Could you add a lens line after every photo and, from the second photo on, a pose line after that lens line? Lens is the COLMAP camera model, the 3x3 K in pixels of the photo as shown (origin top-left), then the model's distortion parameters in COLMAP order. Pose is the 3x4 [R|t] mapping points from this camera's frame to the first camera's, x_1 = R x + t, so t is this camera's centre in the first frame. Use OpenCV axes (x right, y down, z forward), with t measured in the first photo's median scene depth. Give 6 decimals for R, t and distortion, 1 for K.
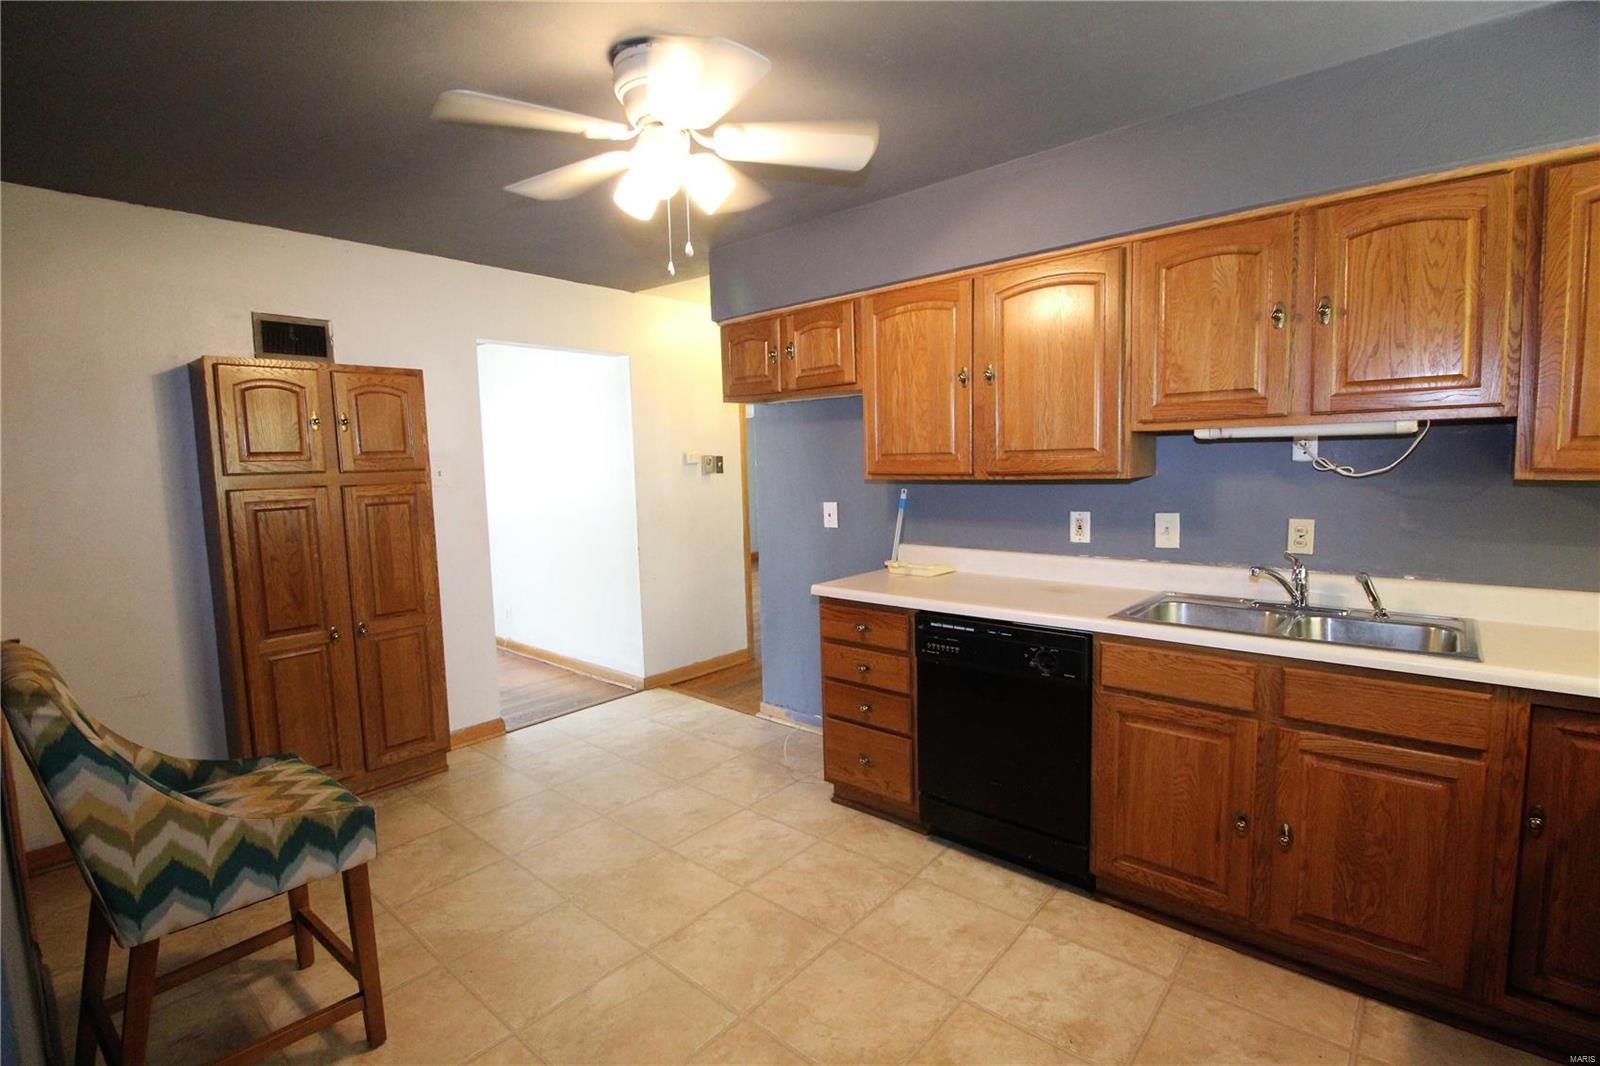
lens RADIAL K [[774.1, 0, 803.2], [0, 774.1, 531.4], [0, 0, 1]] dist [-0.000674, -0.001538]
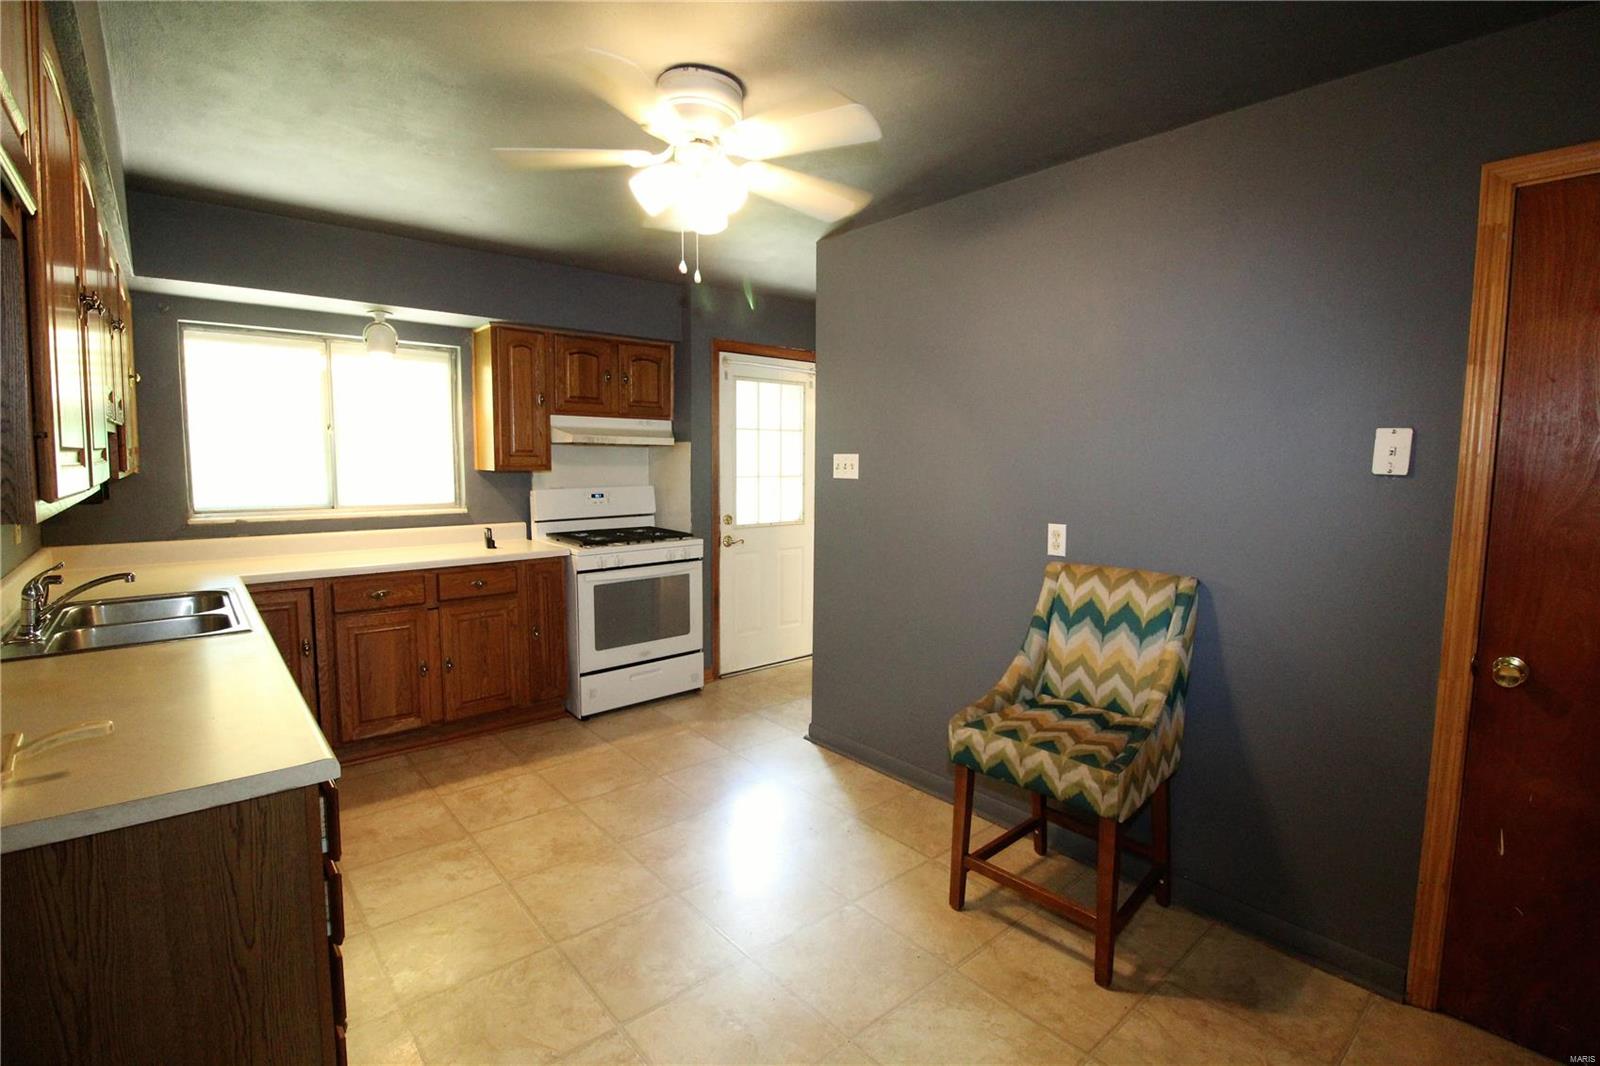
lens RADIAL K [[774.1, 0, 789.8], [0, 774.1, 526.1], [0, 0, 1]] dist [-0.000674, -0.001538]
pose [[-0.990260, 0.002829, 0.139205, -0.321697], [0.027211, 0.984447, 0.173561, -0.135778], [-0.136549, 0.175658, -0.974935, 1.531837]]
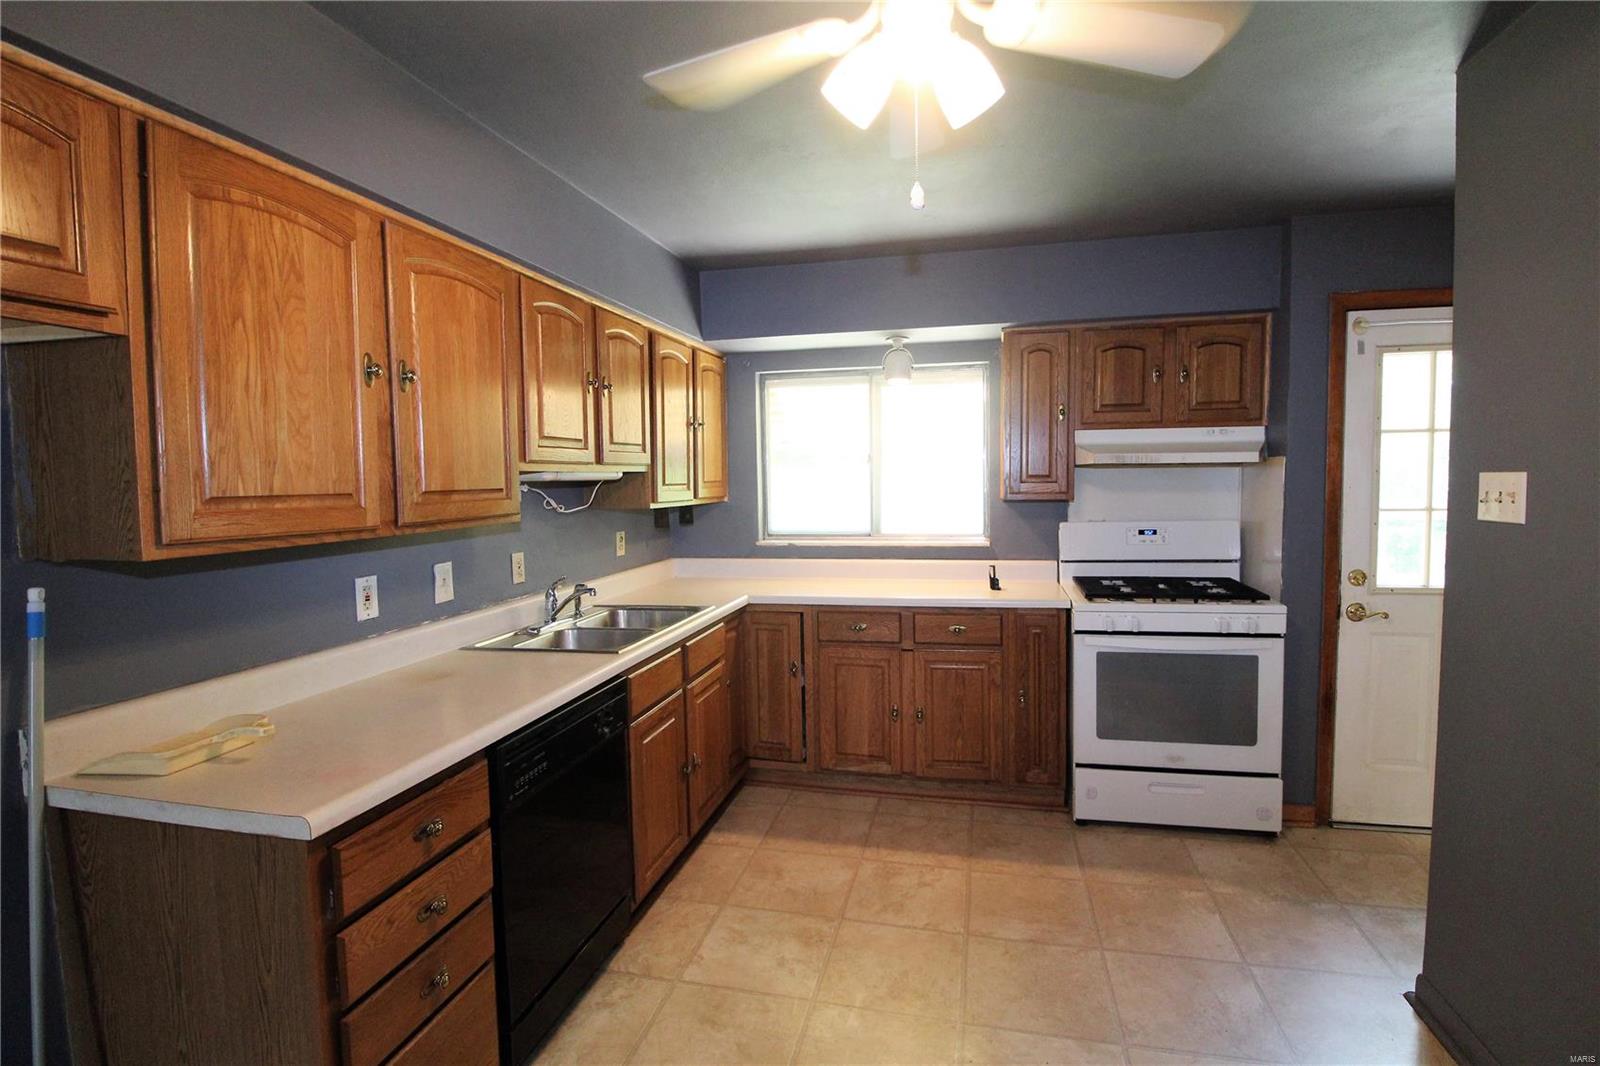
lens RADIAL K [[774.1, 0, 796.4], [0, 774.1, 528.9], [0, 0, 1]] dist [-0.000674, -0.001538]
pose [[-0.474366, -0.026094, 0.879941, -0.515239], [0.104965, 0.990753, 0.085965, -0.097508], [-0.874048, 0.133142, -0.467240, 1.055676]]
